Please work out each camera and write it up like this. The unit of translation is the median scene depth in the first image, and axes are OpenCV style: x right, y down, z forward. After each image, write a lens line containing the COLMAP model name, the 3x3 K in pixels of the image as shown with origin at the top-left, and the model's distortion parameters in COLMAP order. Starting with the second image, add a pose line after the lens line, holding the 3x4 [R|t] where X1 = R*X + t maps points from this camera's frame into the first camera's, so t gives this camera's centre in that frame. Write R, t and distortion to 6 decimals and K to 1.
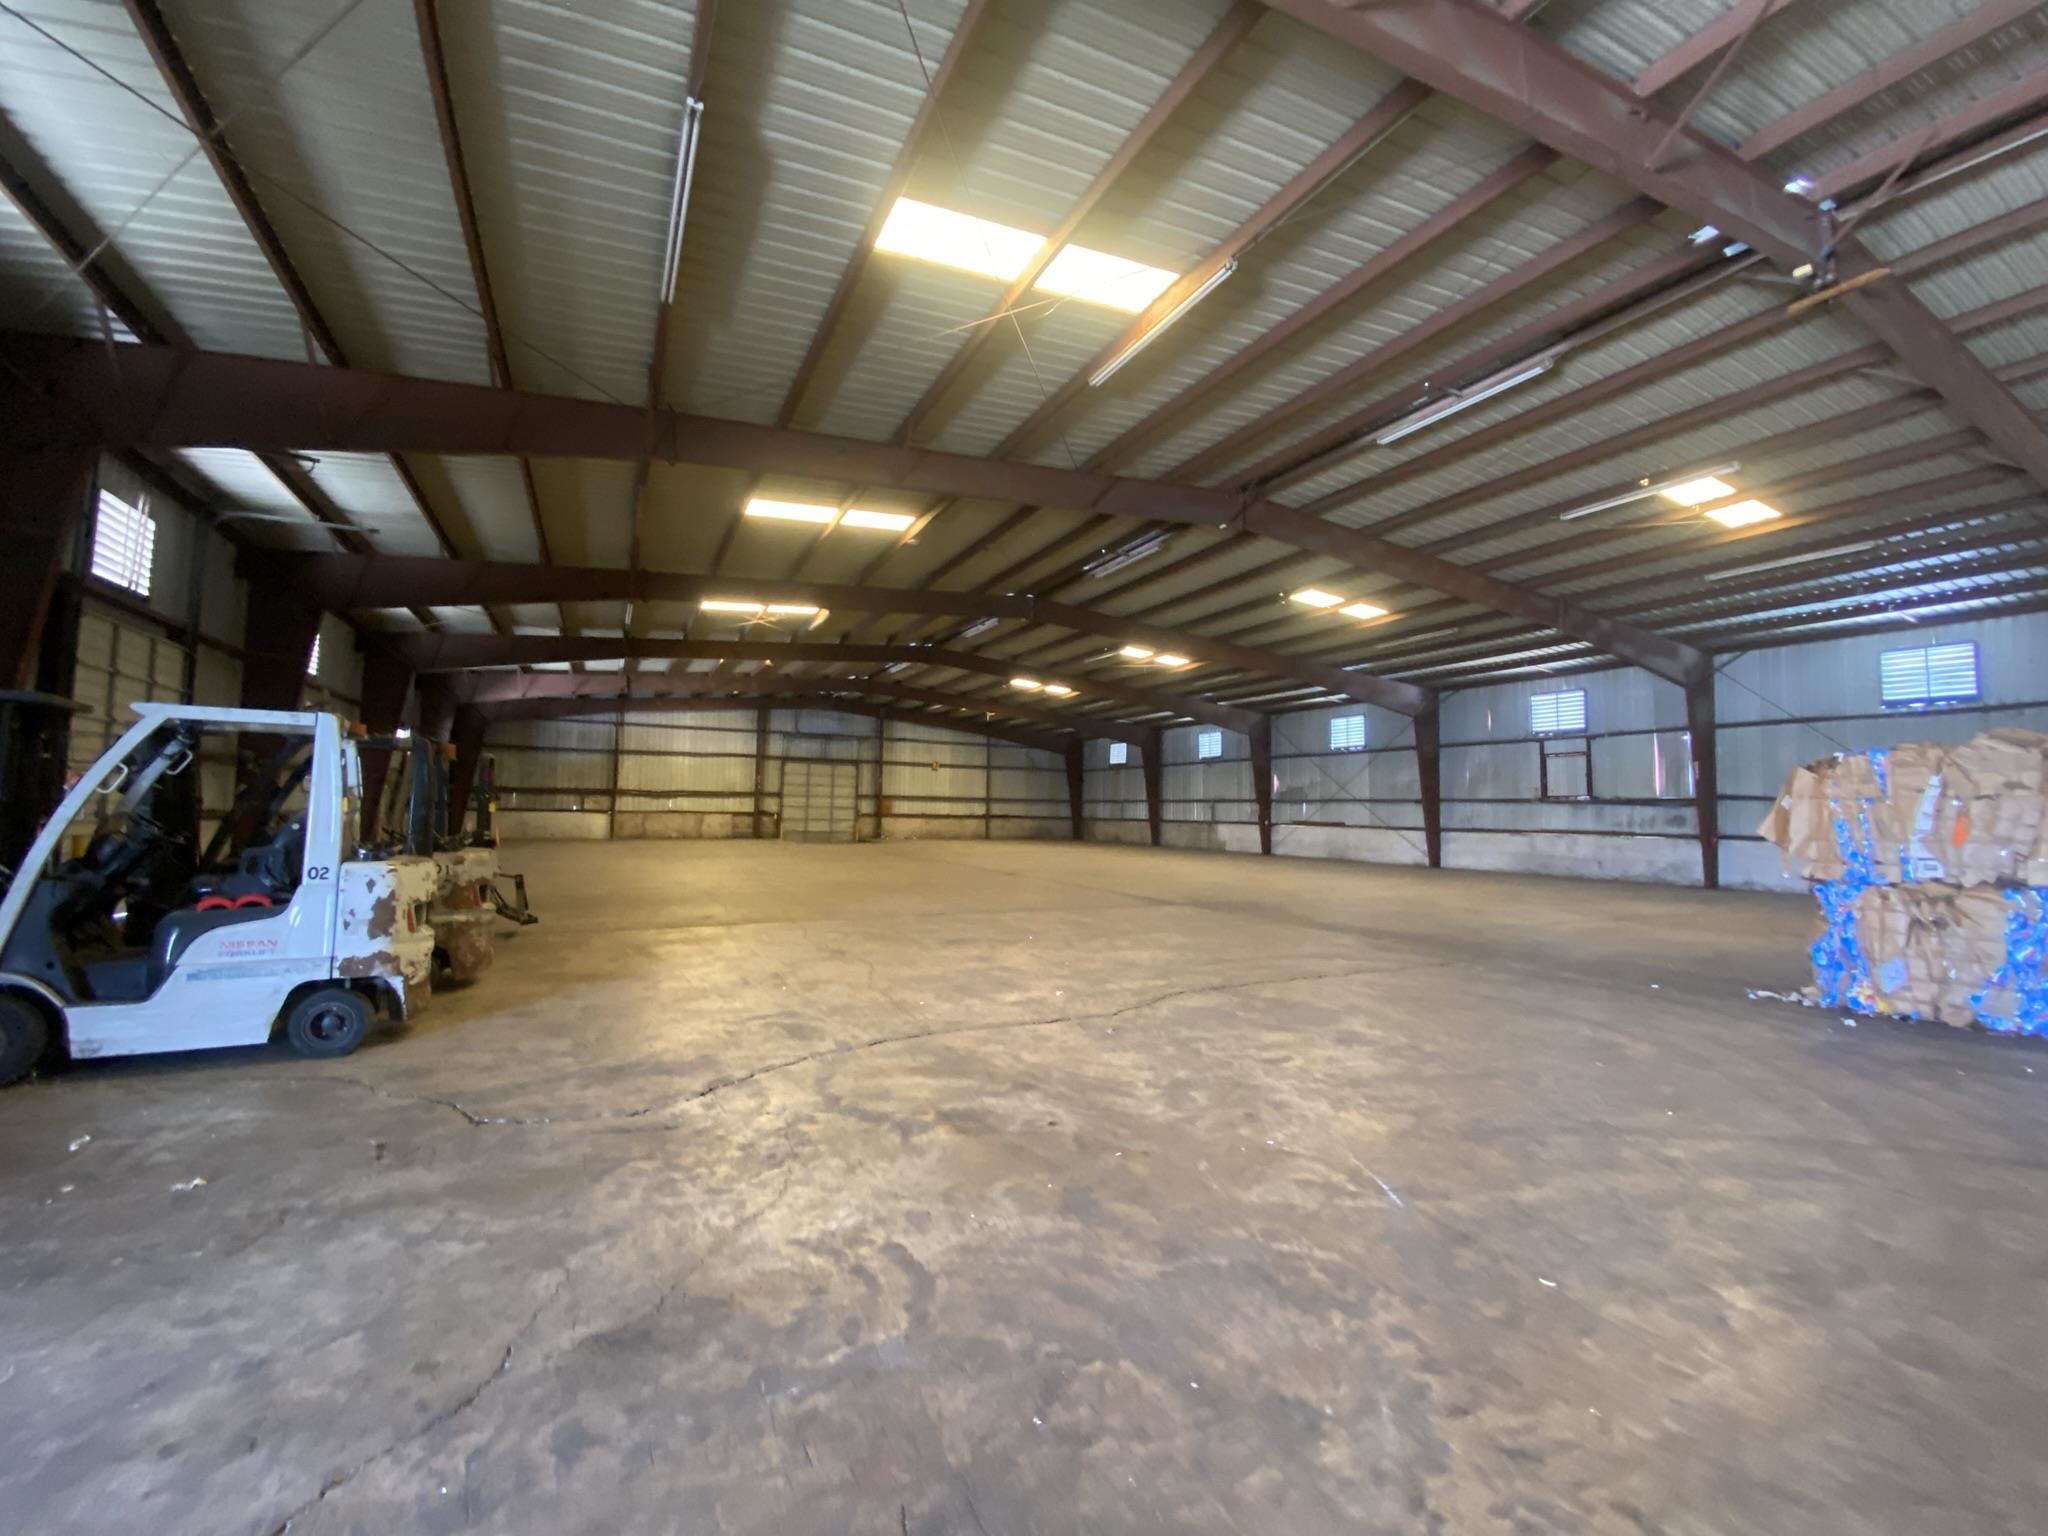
lens RADIAL K [[864.0, 0, 1024.0], [0, 864.0, 768.0], [0, 0, 1]] dist [0.023870, -0.025639]
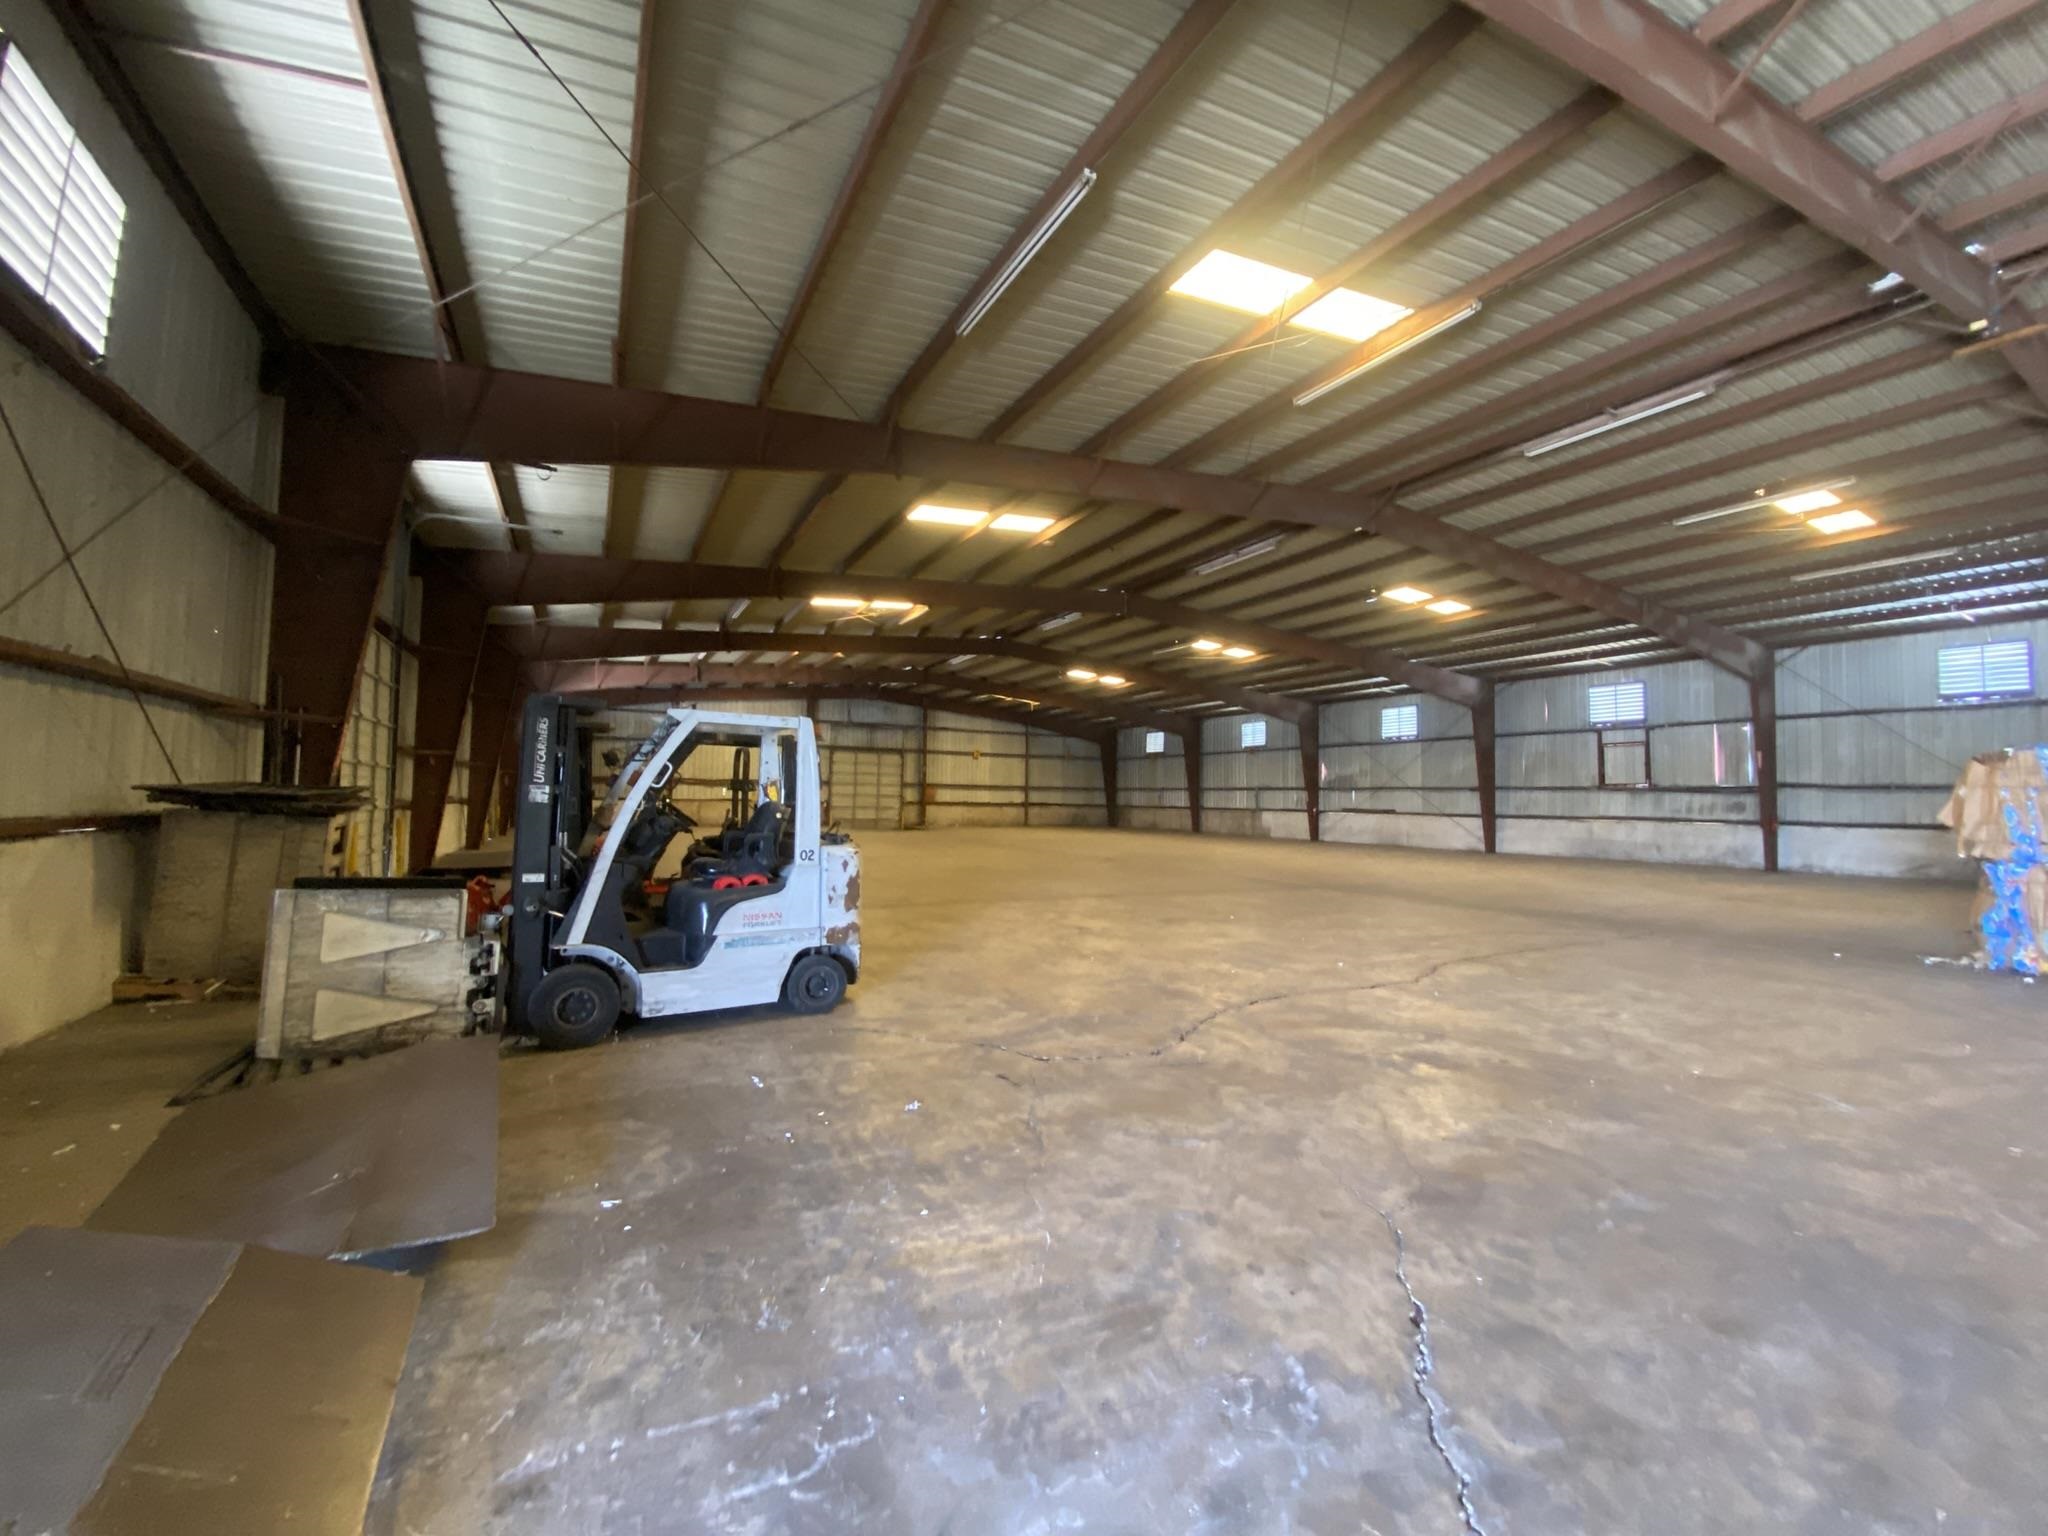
lens RADIAL K [[864.0, 0, 1024.0], [0, 864.0, 768.0], [0, 0, 1]] dist [0.023870, -0.025639]
pose [[0.999882, -0.000721, 0.015356, -0.135193], [0.000501, 0.999897, 0.014319, -0.002870], [-0.015365, -0.014310, 0.999780, -0.039025]]
